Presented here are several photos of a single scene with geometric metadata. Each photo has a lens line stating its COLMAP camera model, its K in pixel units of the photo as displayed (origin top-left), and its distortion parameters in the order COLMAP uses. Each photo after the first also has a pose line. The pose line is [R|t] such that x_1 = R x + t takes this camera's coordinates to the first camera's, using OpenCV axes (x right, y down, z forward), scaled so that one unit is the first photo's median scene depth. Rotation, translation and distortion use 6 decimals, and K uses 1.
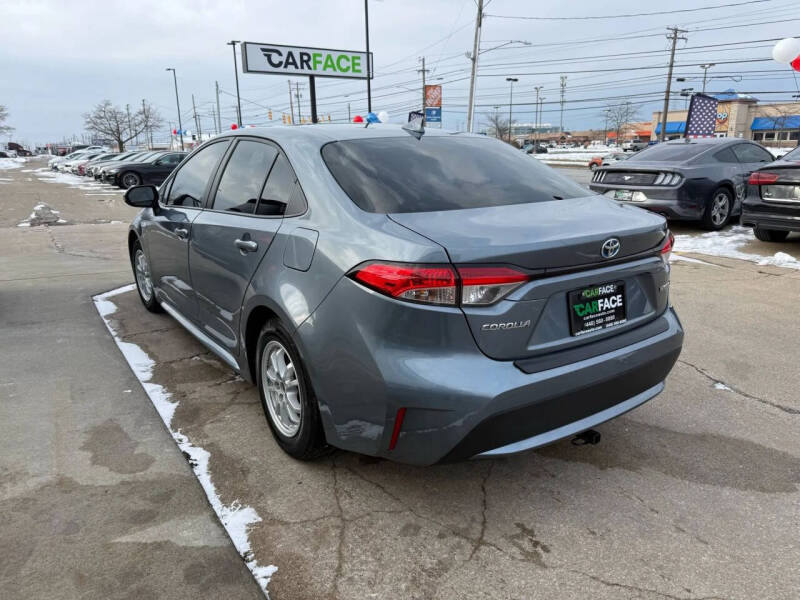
lens RADIAL K [[561.9, 0, 395.2], [0, 561.9, 307.4], [0, 0, 1]] dist [0.018660, -0.025862]
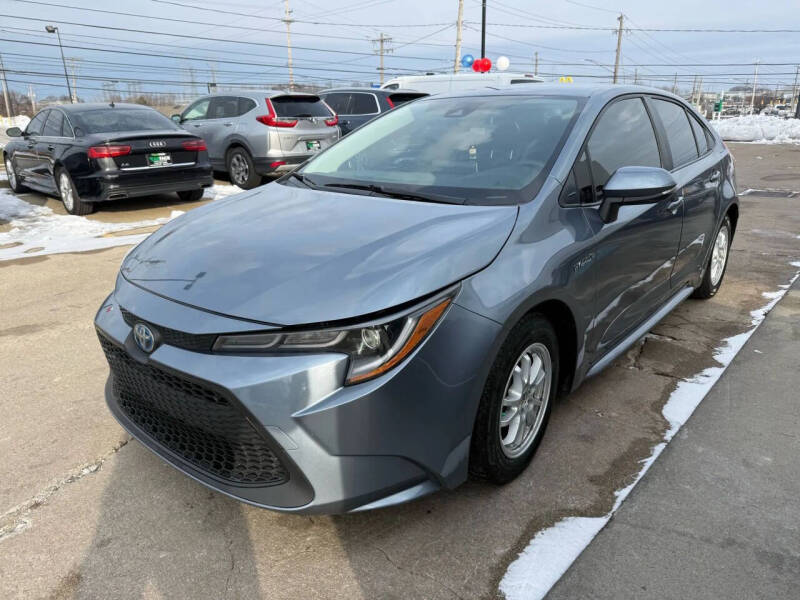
lens RADIAL K [[561.9, 0, 403.2], [0, 561.9, 303.4], [0, 0, 1]] dist [0.018660, -0.025862]
pose [[-0.256530, -0.296807, 0.919836, -0.255996], [0.279272, 0.888329, 0.364526, -0.099257], [-0.925311, 0.350396, -0.144993, 0.359599]]
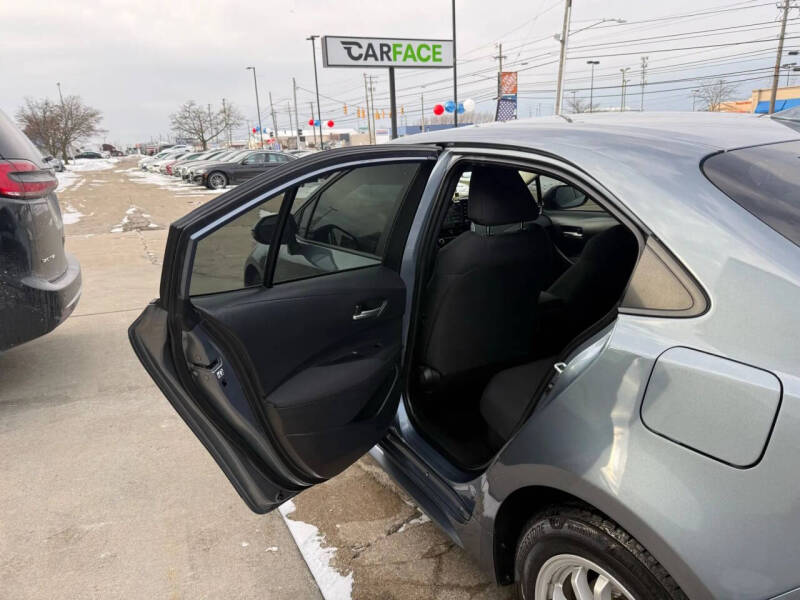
lens RADIAL K [[561.9, 0, 395.6], [0, 561.9, 301.8], [0, 0, 1]] dist [0.018660, -0.025862]
pose [[0.992488, 0.003705, -0.122286, -0.054920], [-0.002995, 0.999978, 0.005987, -0.028637], [0.122306, -0.005576, 0.992477, 0.081806]]
